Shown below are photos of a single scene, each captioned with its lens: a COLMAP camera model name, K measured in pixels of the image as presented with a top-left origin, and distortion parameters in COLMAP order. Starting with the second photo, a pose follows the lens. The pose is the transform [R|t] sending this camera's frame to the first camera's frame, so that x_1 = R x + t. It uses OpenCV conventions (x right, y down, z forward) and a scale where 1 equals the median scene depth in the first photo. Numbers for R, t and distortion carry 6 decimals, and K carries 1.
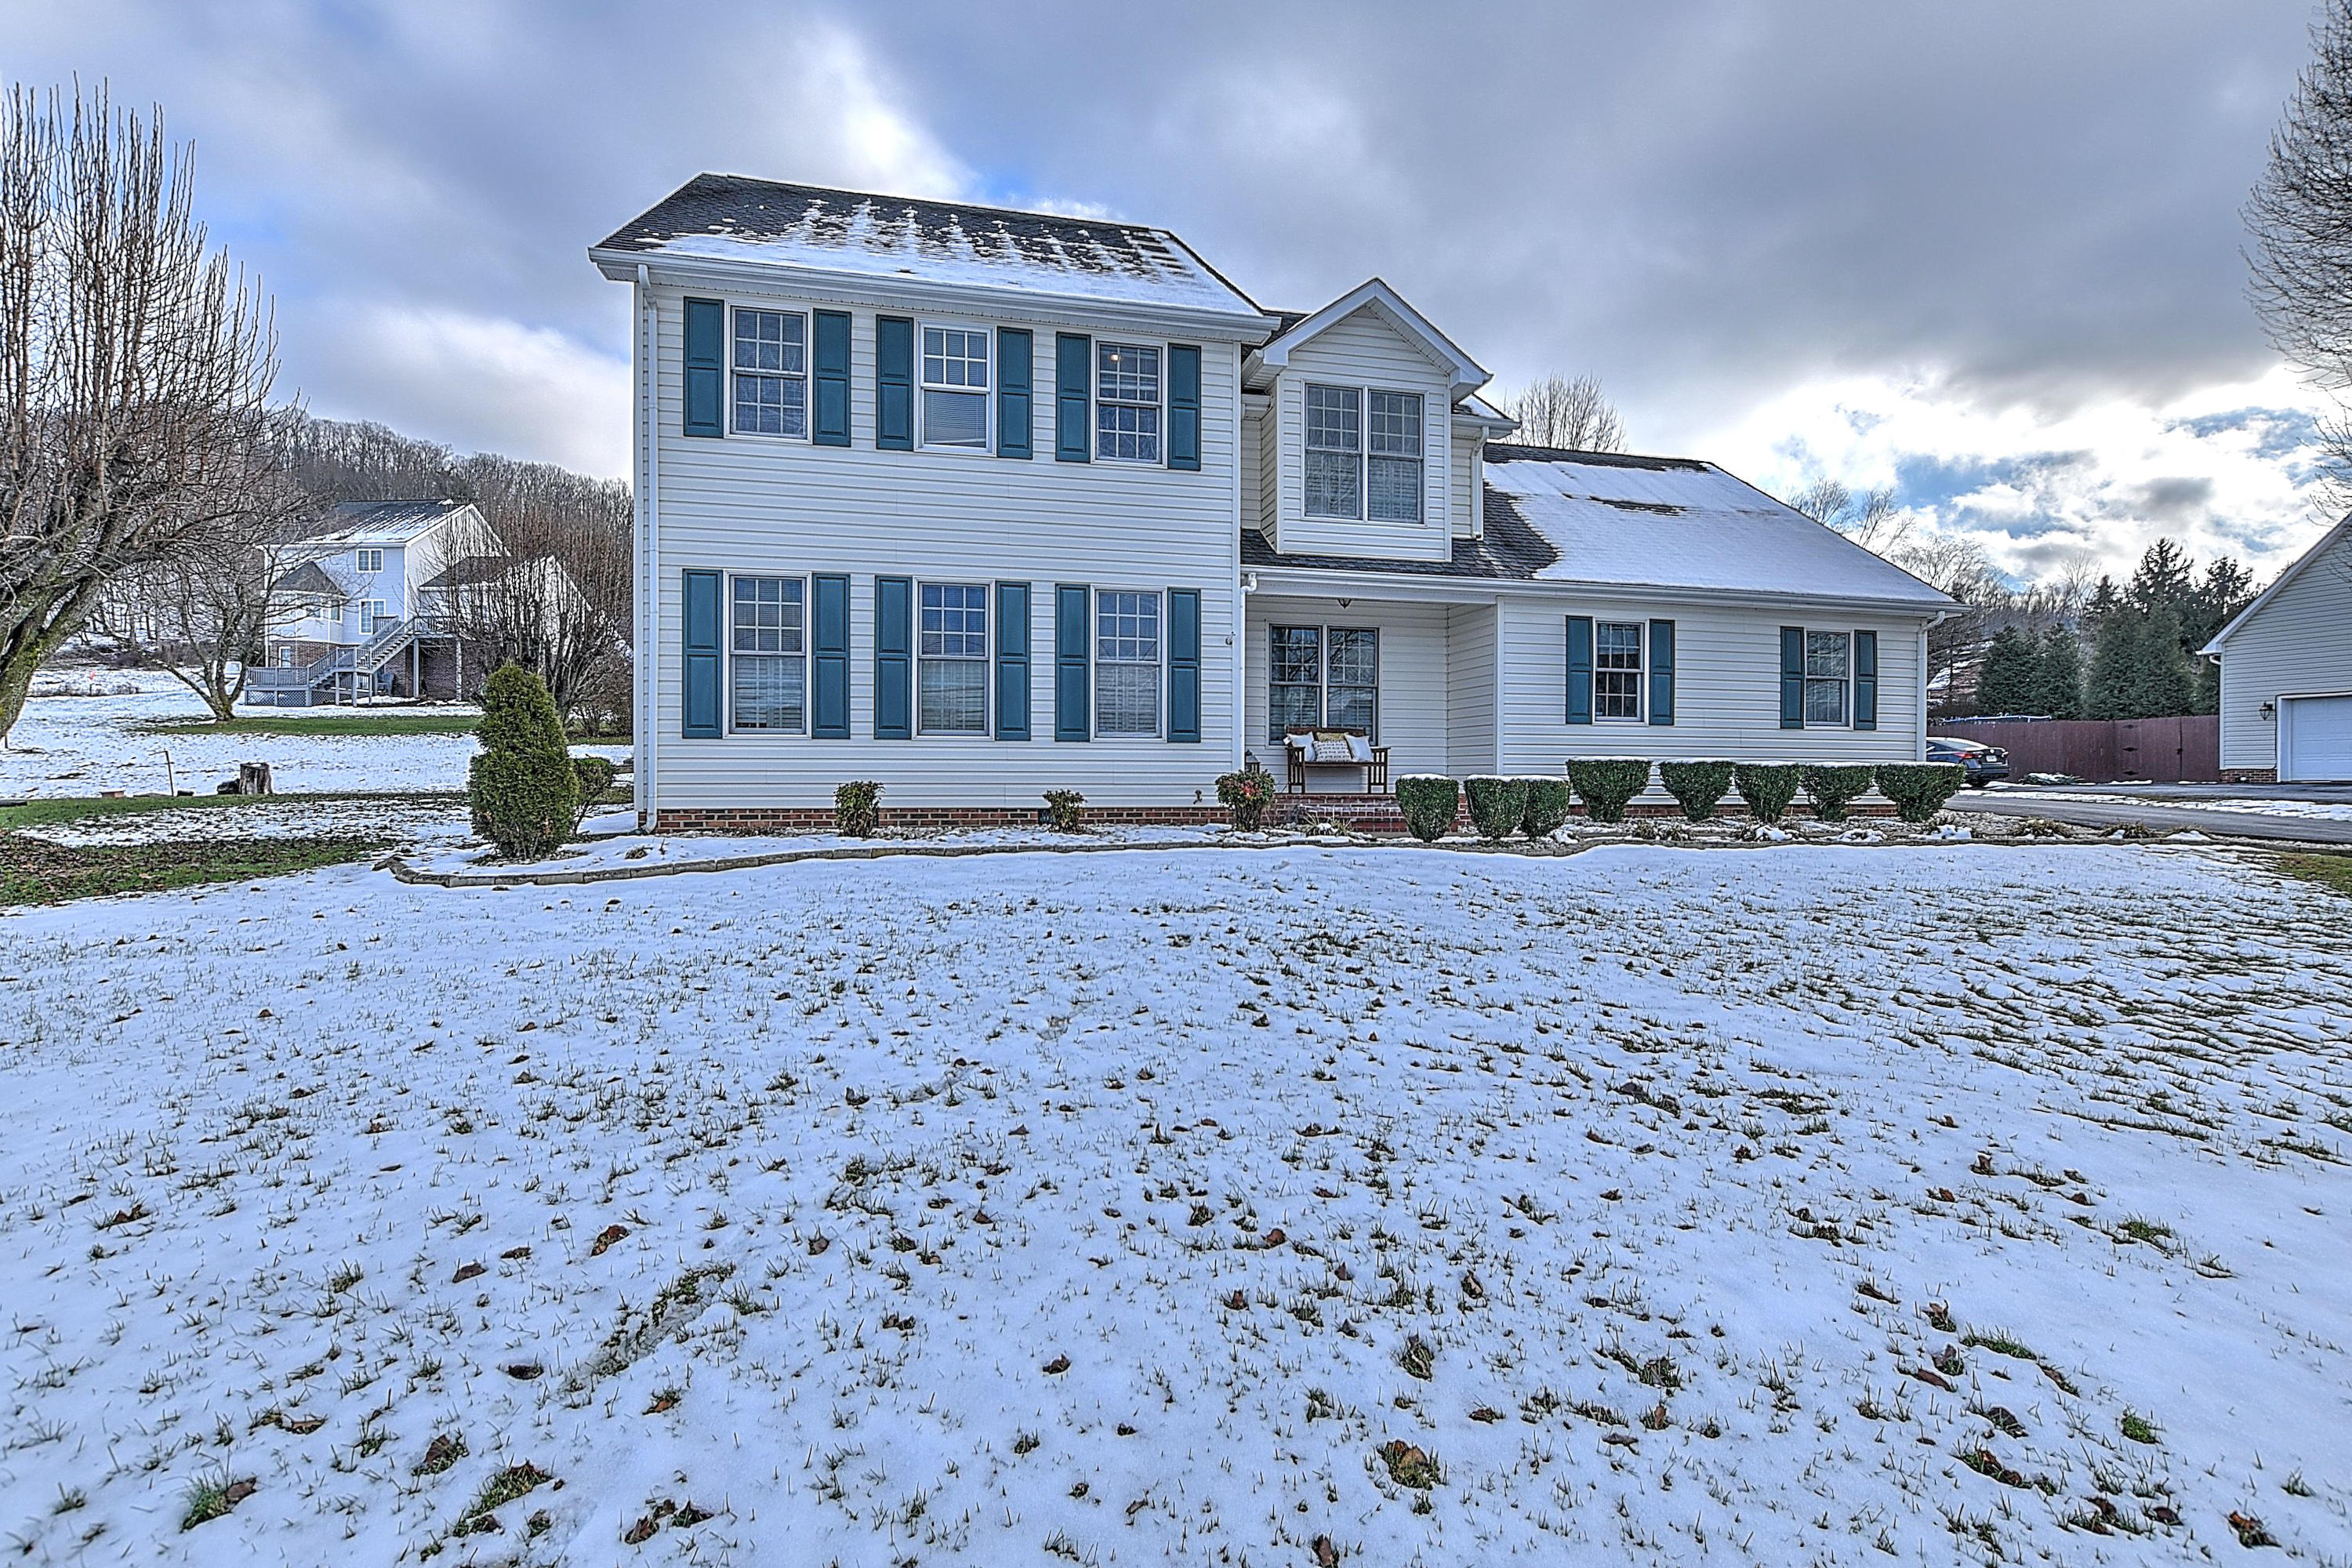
lens RADIAL K [[1004.7, 0, 1176.0], [0, 1004.7, 784.0], [0, 0, 1]] dist [-0.020055, 0.000010]
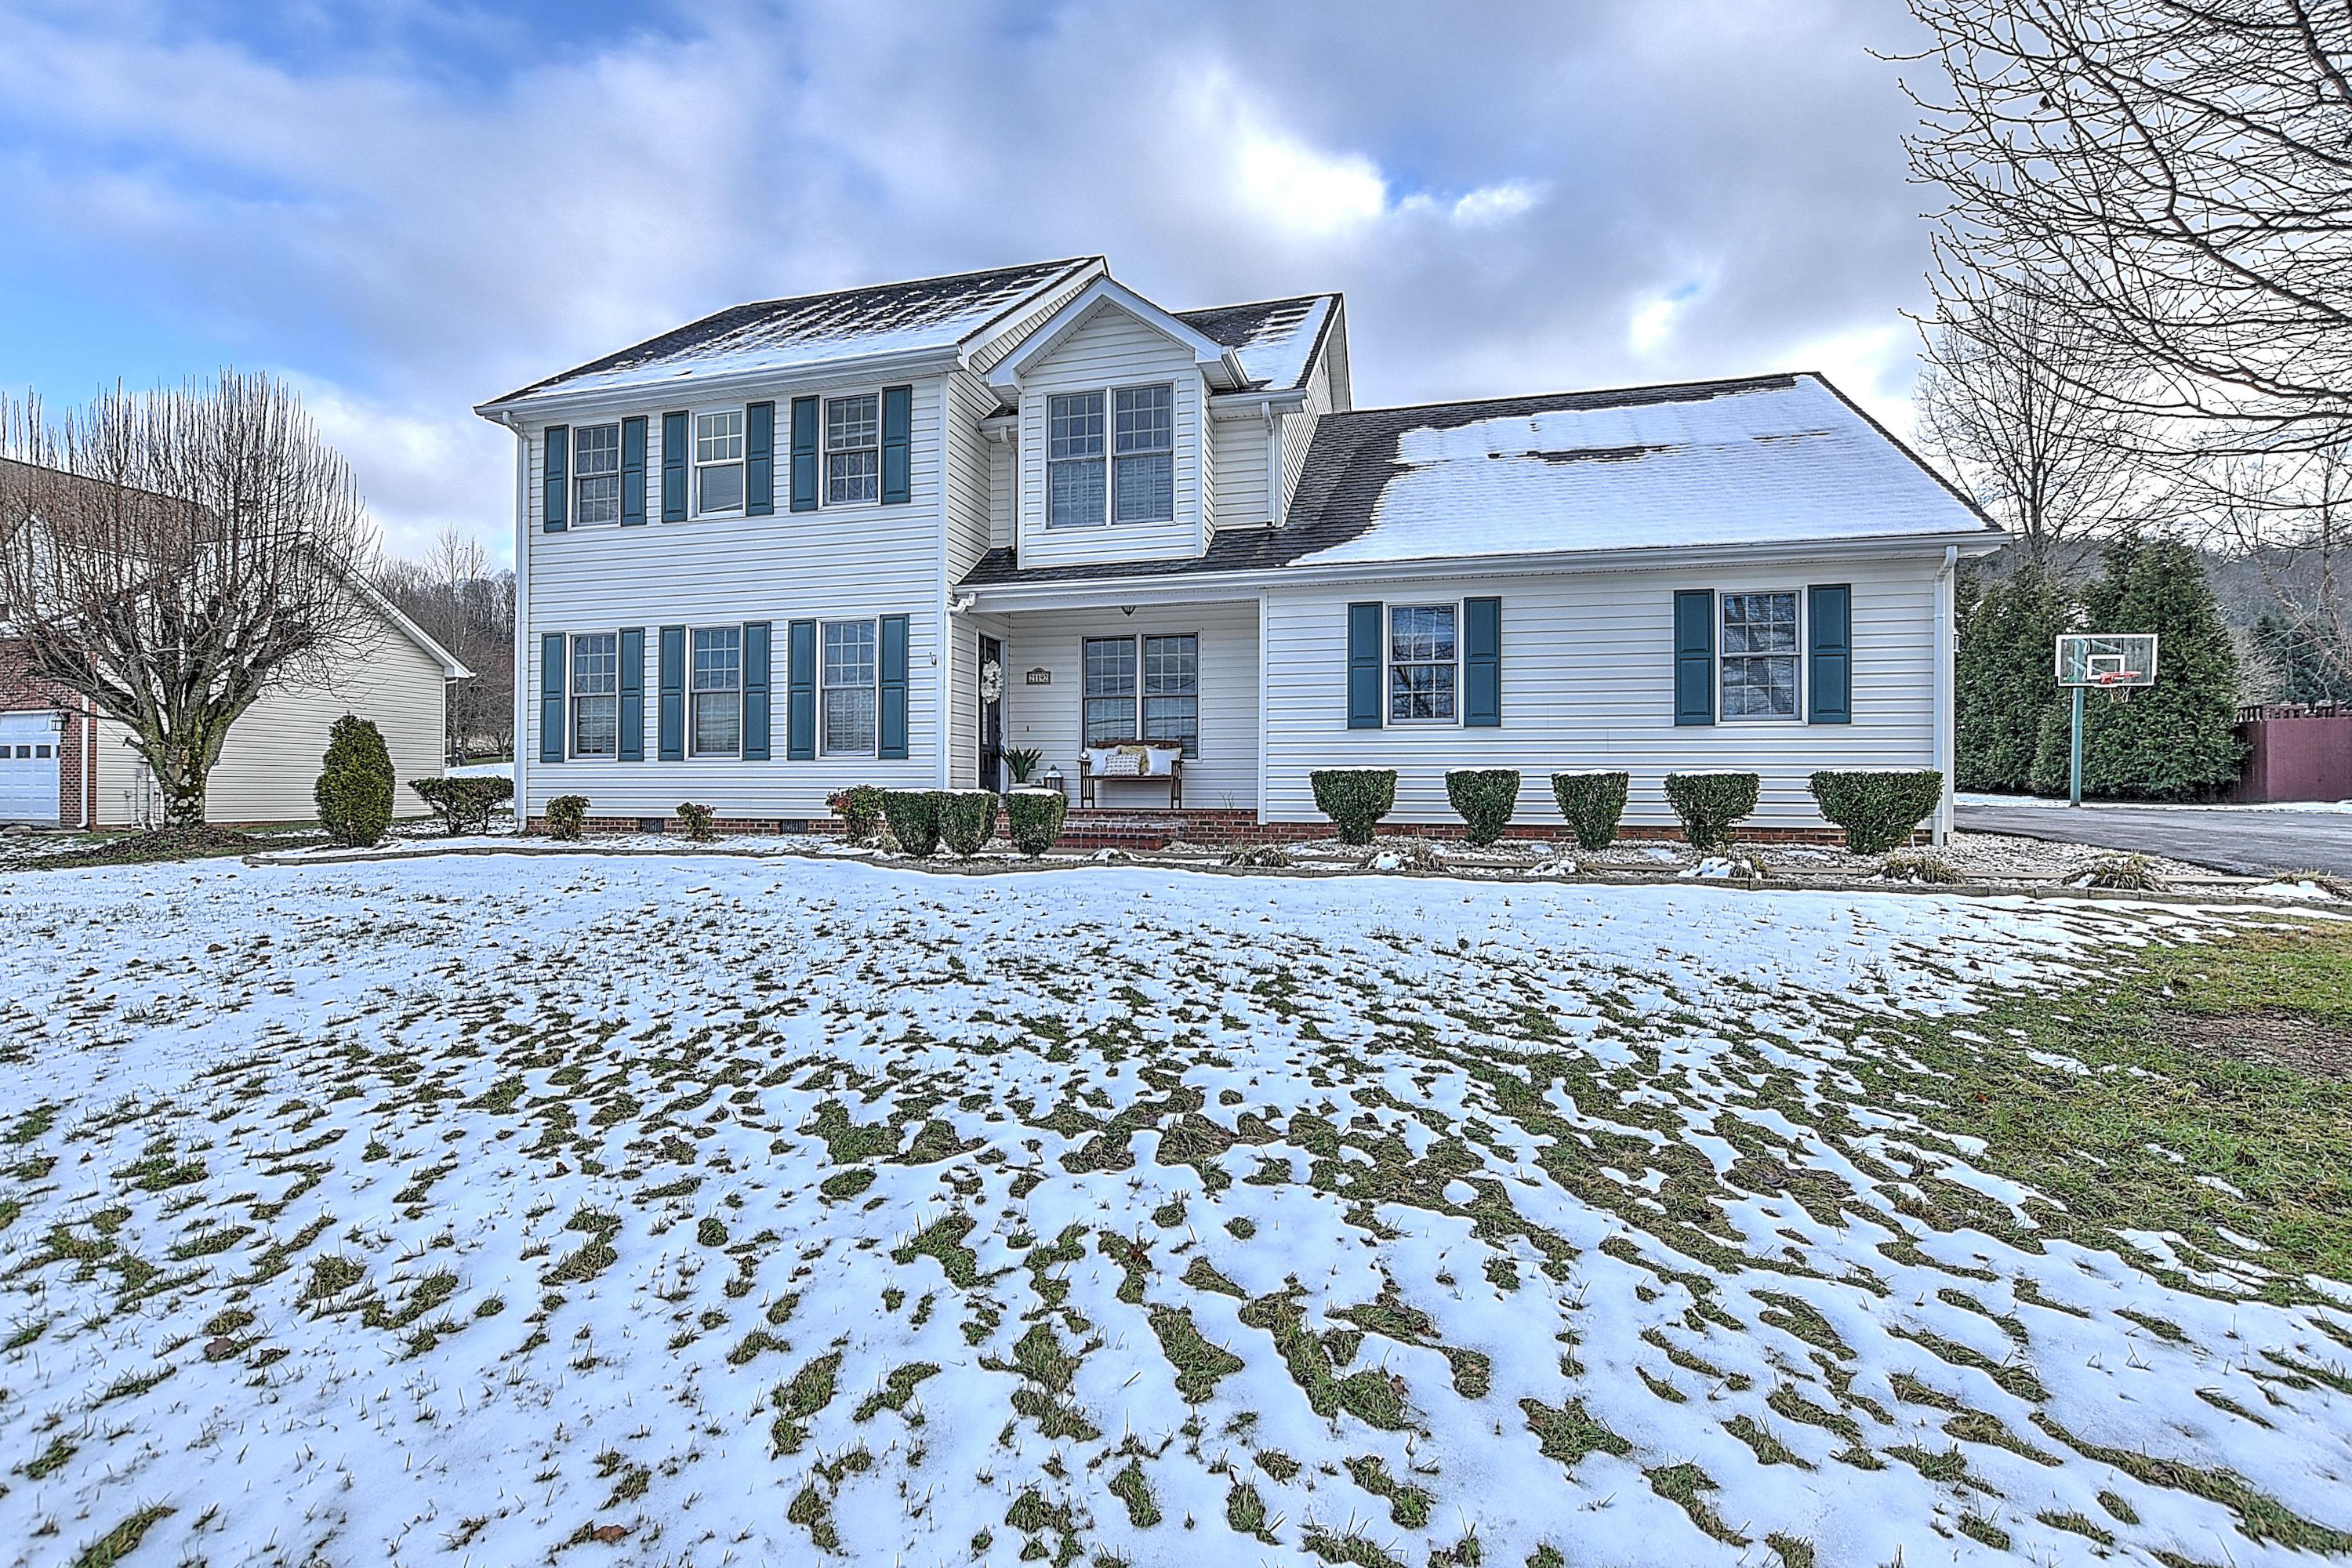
lens RADIAL K [[1033.5, 0, 1176.0], [0, 1033.5, 784.0], [0, 0, 1]] dist [-0.019449, -0.000037]
pose [[0.887335, -0.005410, -0.461094, 0.729282], [-0.003079, 0.999839, -0.017656, 0.002972], [0.461116, 0.017086, 0.887175, 0.160483]]
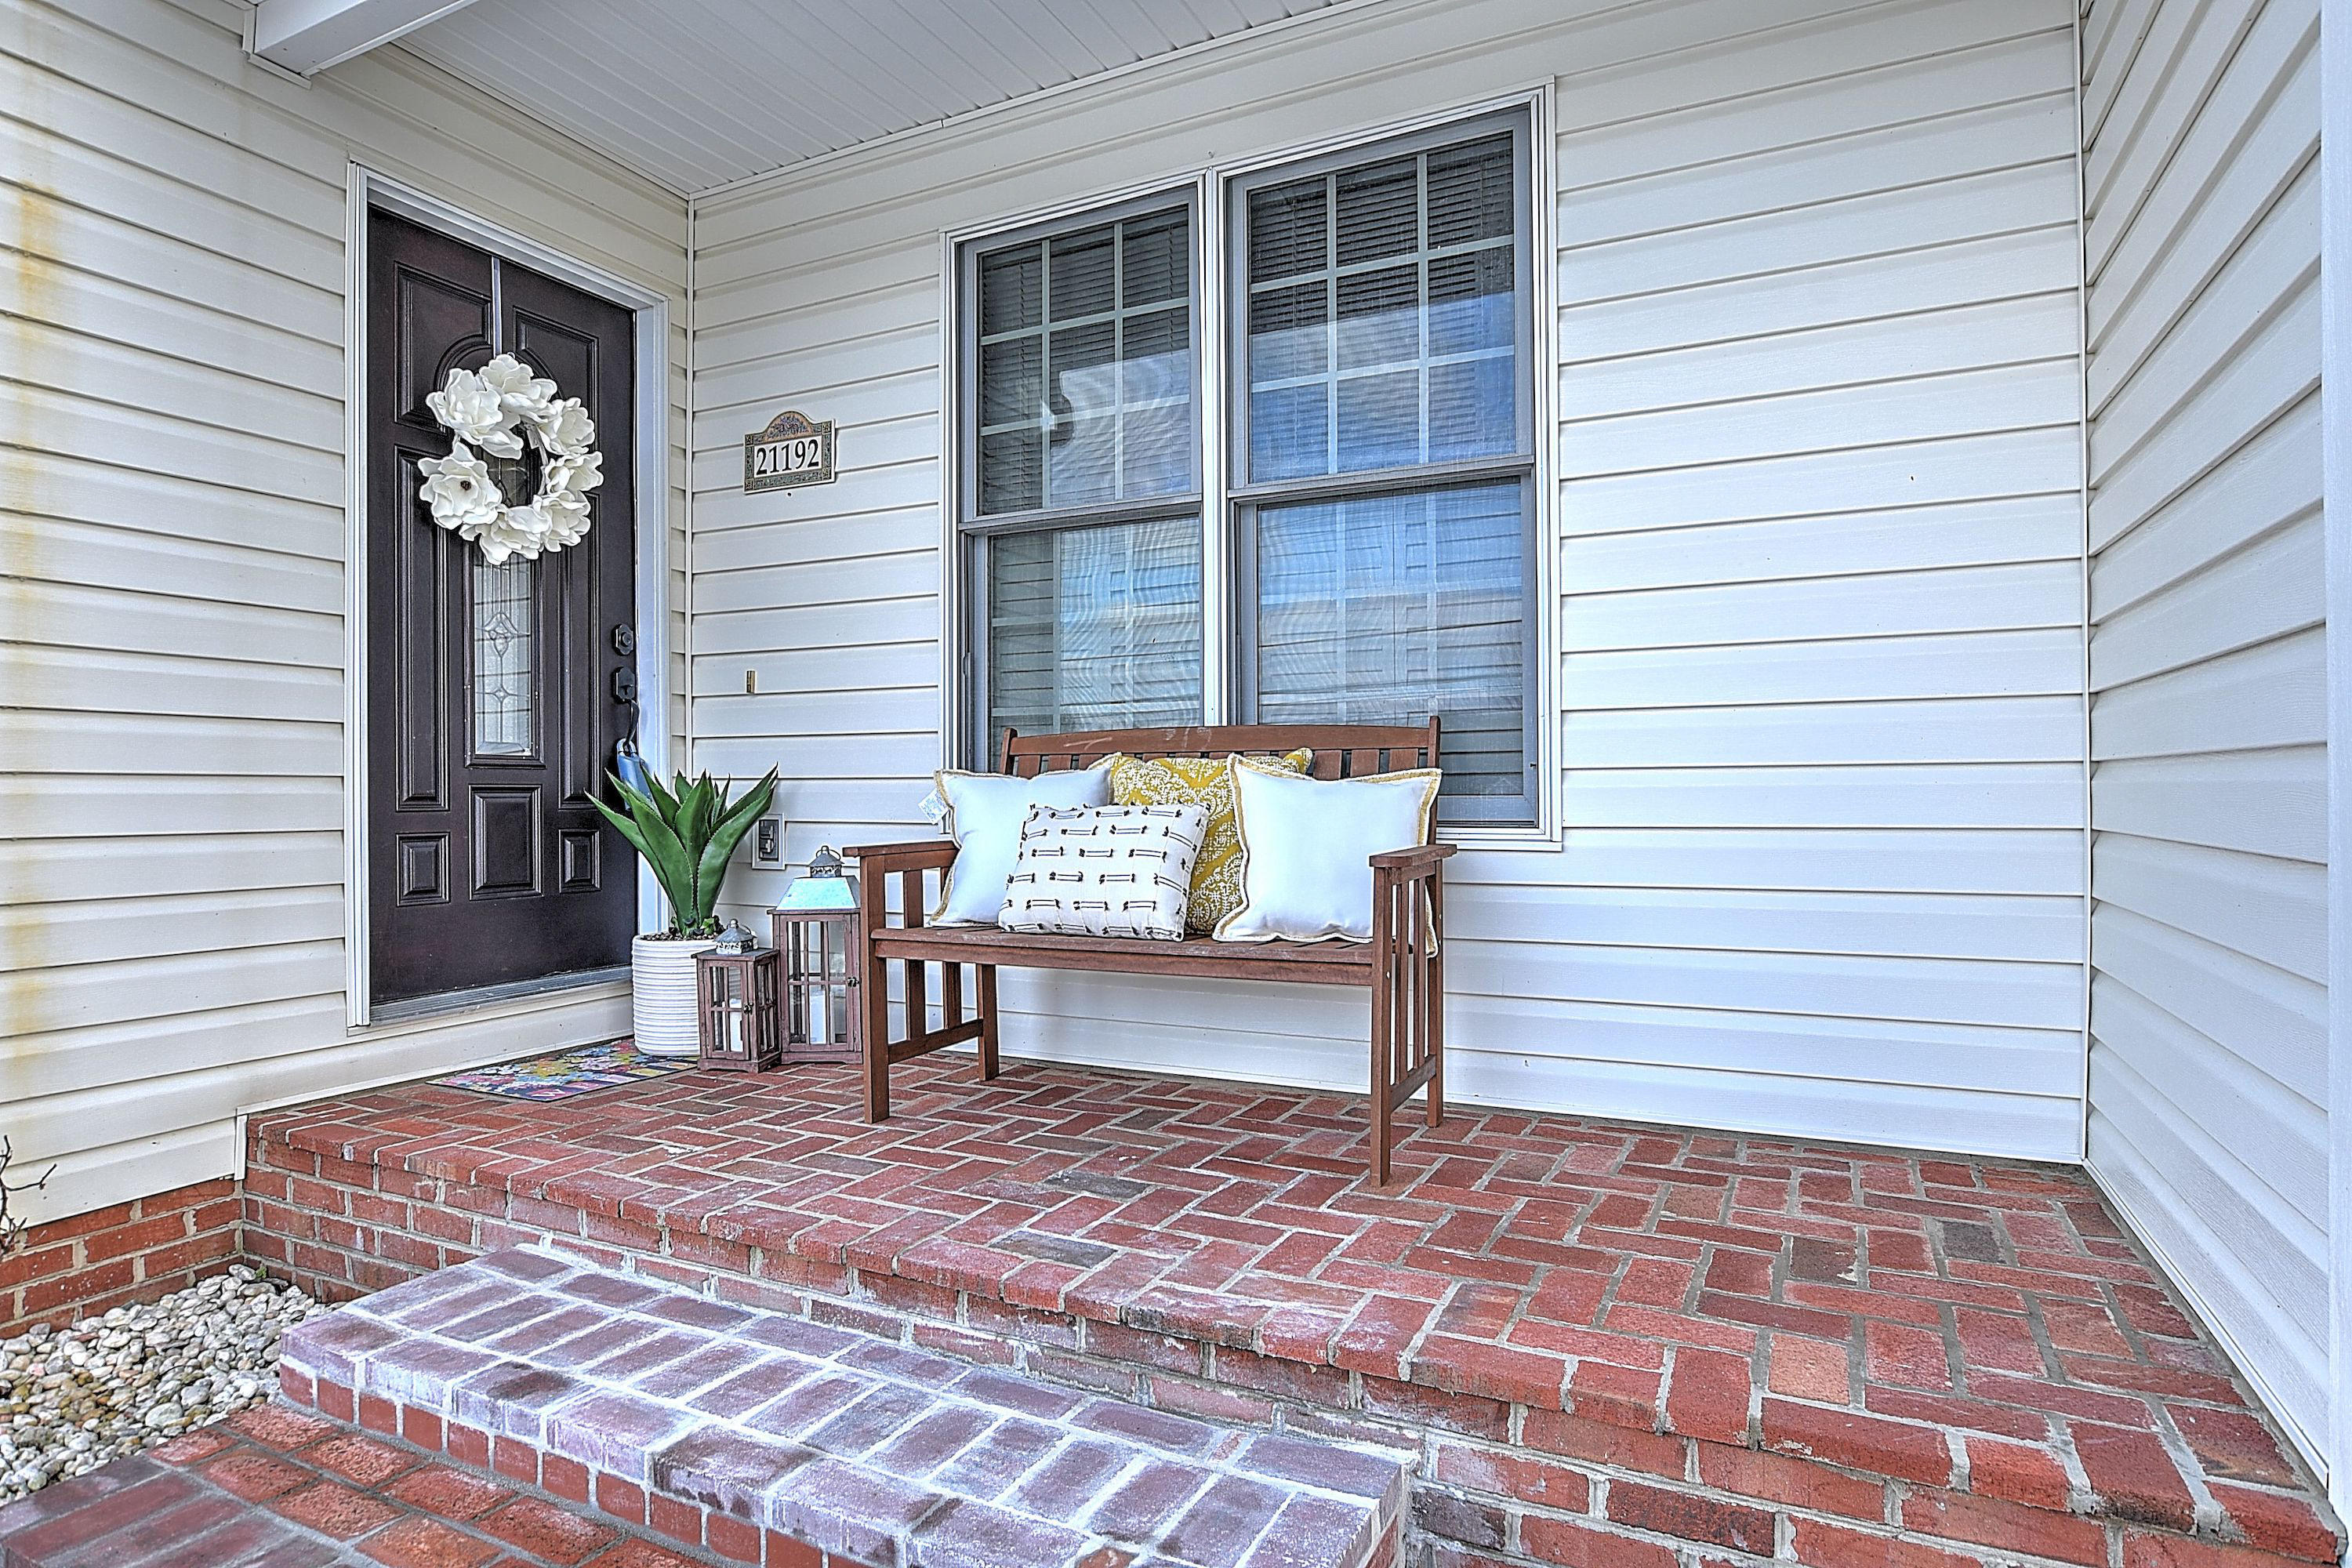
lens RADIAL K [[1255.4, 0, 1153.9], [0, 1255.4, 787.1], [0, 0, 1]] dist [-0.005173, 0.000083]
pose [[0.771086, -0.001895, -0.636728, 0.333649], [-0.002050, 0.999983, -0.005458, -0.050816], [0.636727, 0.005514, 0.771070, 0.927282]]
